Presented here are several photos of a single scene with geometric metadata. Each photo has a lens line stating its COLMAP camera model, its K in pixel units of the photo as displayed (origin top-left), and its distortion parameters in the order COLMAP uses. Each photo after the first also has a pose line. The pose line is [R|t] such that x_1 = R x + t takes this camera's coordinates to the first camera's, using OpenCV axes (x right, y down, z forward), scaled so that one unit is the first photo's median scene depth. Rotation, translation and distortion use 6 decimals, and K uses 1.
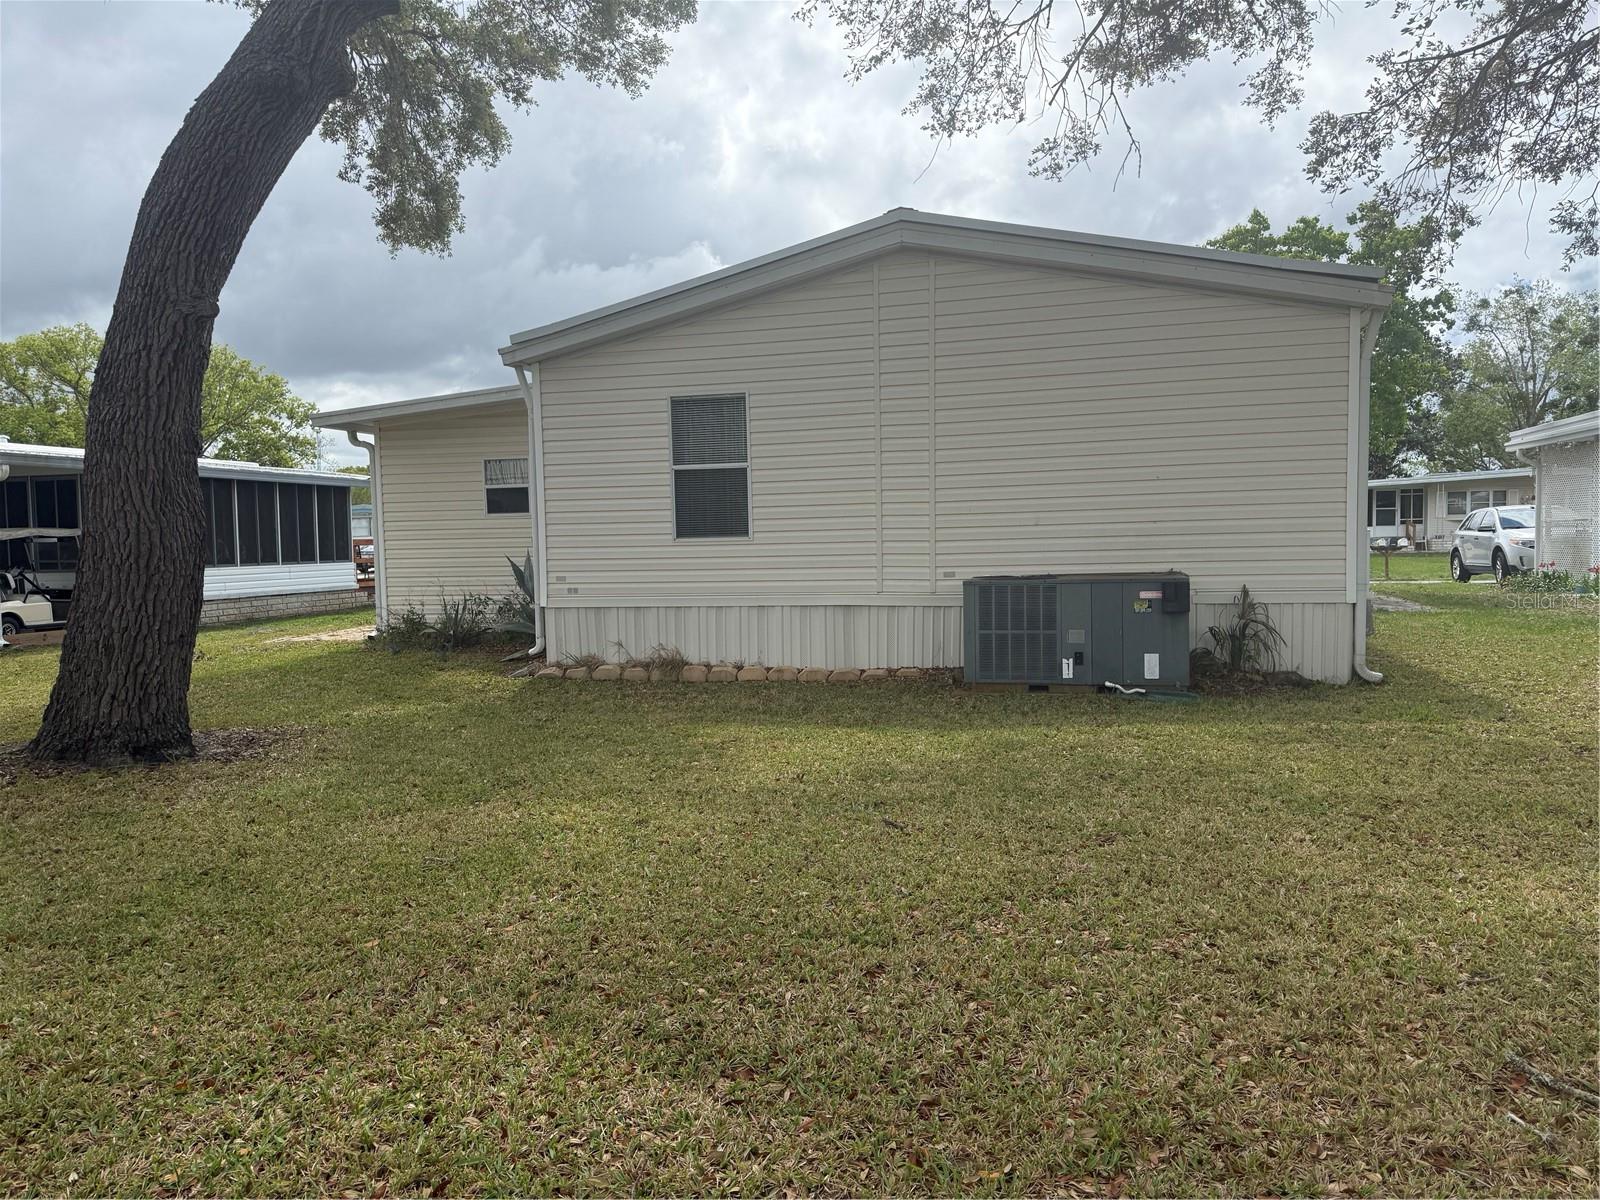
lens RADIAL K [[1137.7, 0, 790.3], [0, 1137.7, 604.1], [0, 0, 1]] dist [0.068159, -0.089851]
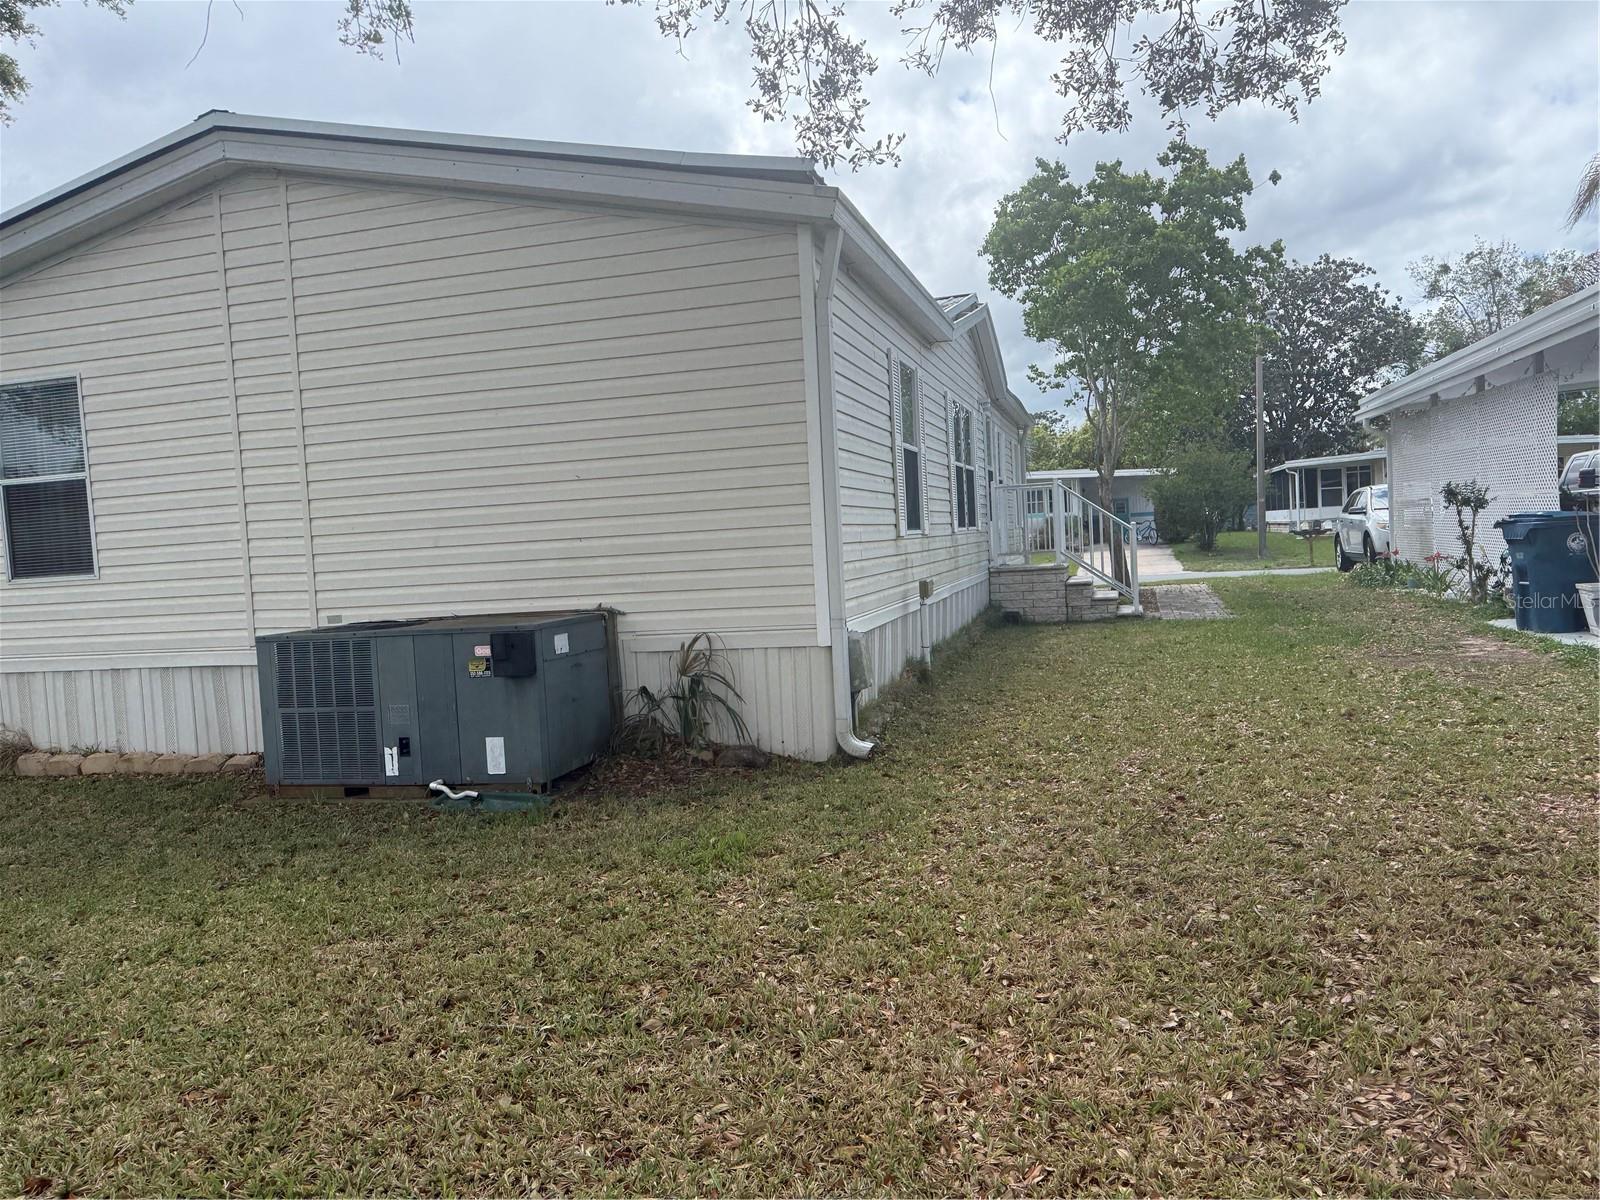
lens RADIAL K [[1137.7, 0, 806.8], [0, 1137.7, 595.3], [0, 0, 1]] dist [0.068159, -0.089851]
pose [[0.999334, -0.035982, -0.006017, 0.461054], [0.035948, 0.999338, -0.005677, -0.027719], [0.006217, 0.005457, 0.999966, 0.292131]]
